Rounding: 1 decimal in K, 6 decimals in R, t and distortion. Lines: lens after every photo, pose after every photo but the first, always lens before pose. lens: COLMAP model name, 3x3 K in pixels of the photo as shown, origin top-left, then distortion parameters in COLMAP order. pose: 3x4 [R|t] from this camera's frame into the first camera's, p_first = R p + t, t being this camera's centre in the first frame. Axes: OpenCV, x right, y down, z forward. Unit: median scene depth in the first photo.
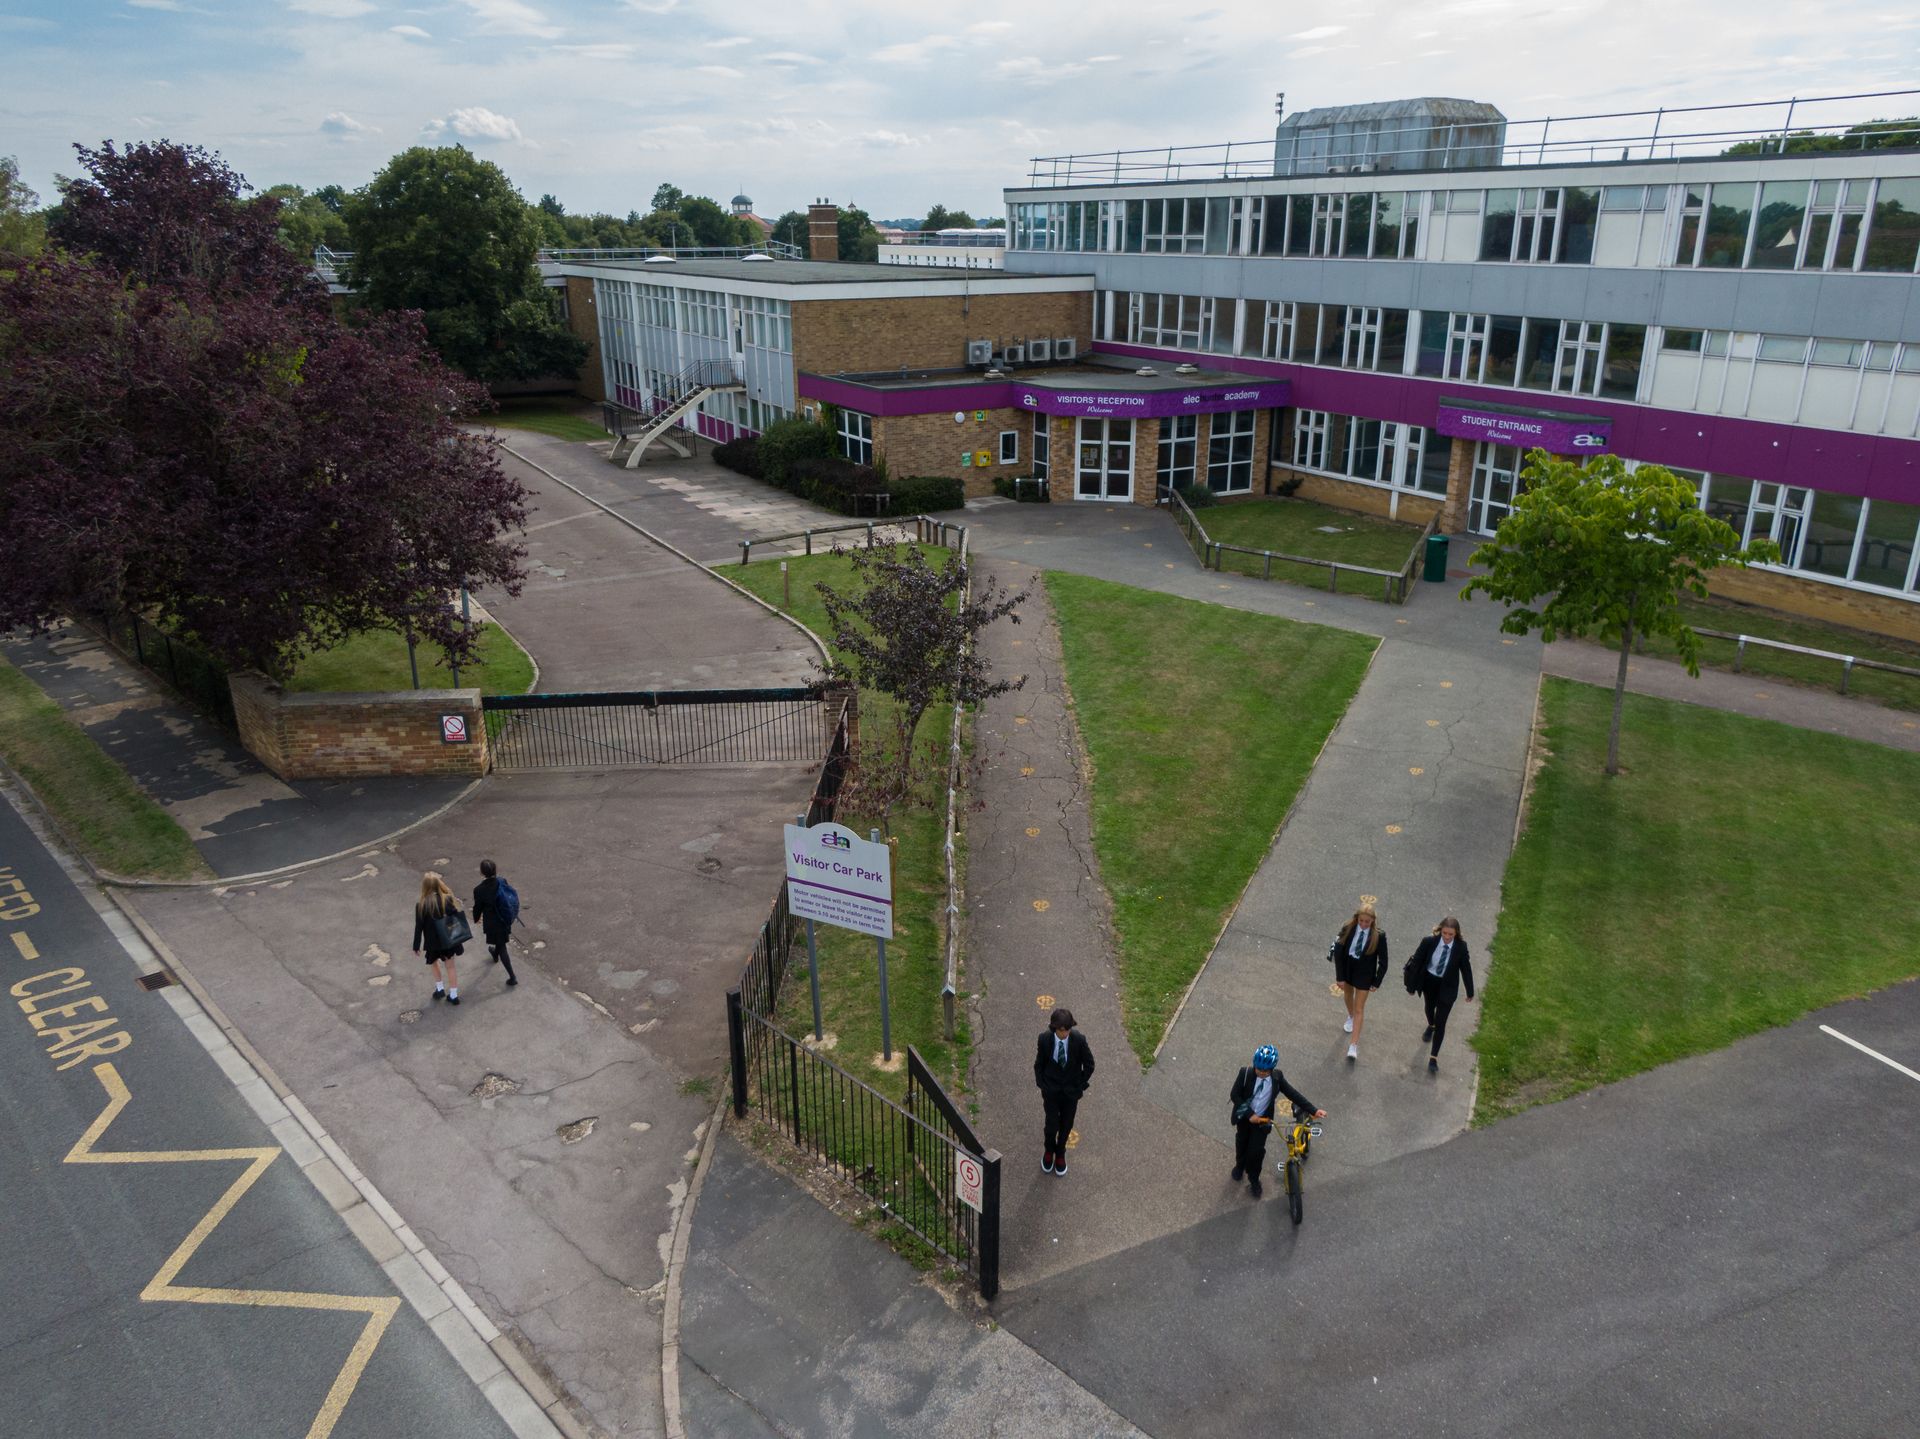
lens RADIAL K [[1371.5, 0, 960.6], [0, 1371.5, 720.6], [0, 0, 1]] dist [0.002071, -0.004246]
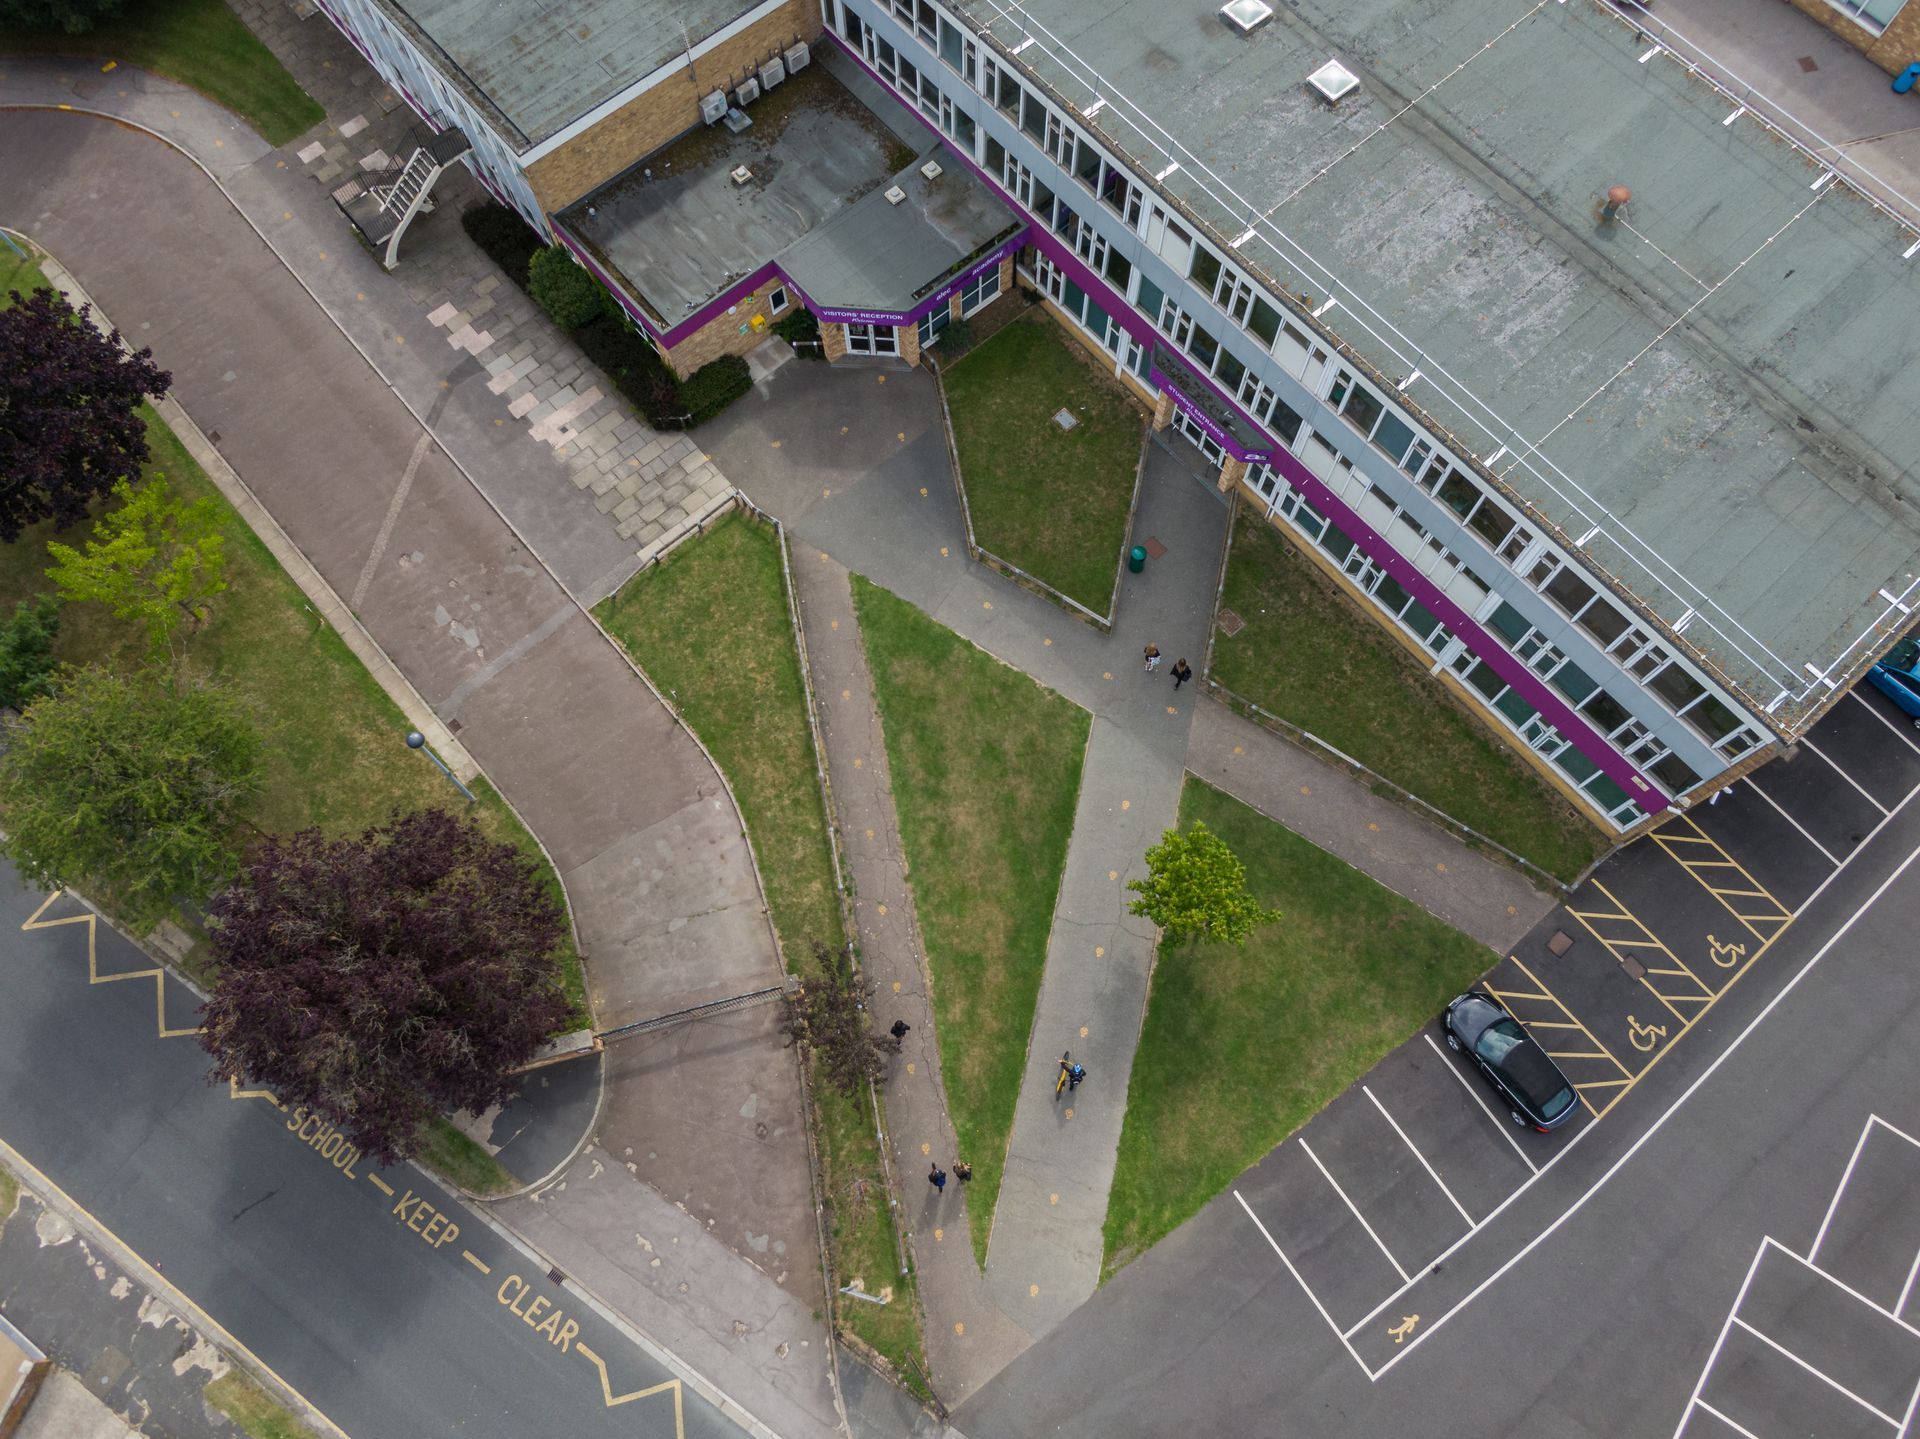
lens RADIAL K [[1371.5, 0, 962.5], [0, 1371.5, 720.2], [0, 0, 1]] dist [0.002071, -0.004246]
pose [[0.979036, -0.191287, 0.069984, 0.091459], [0.070360, 0.640036, 0.765116, -1.935095], [-0.191150, -0.744152, 0.640077, 0.082251]]
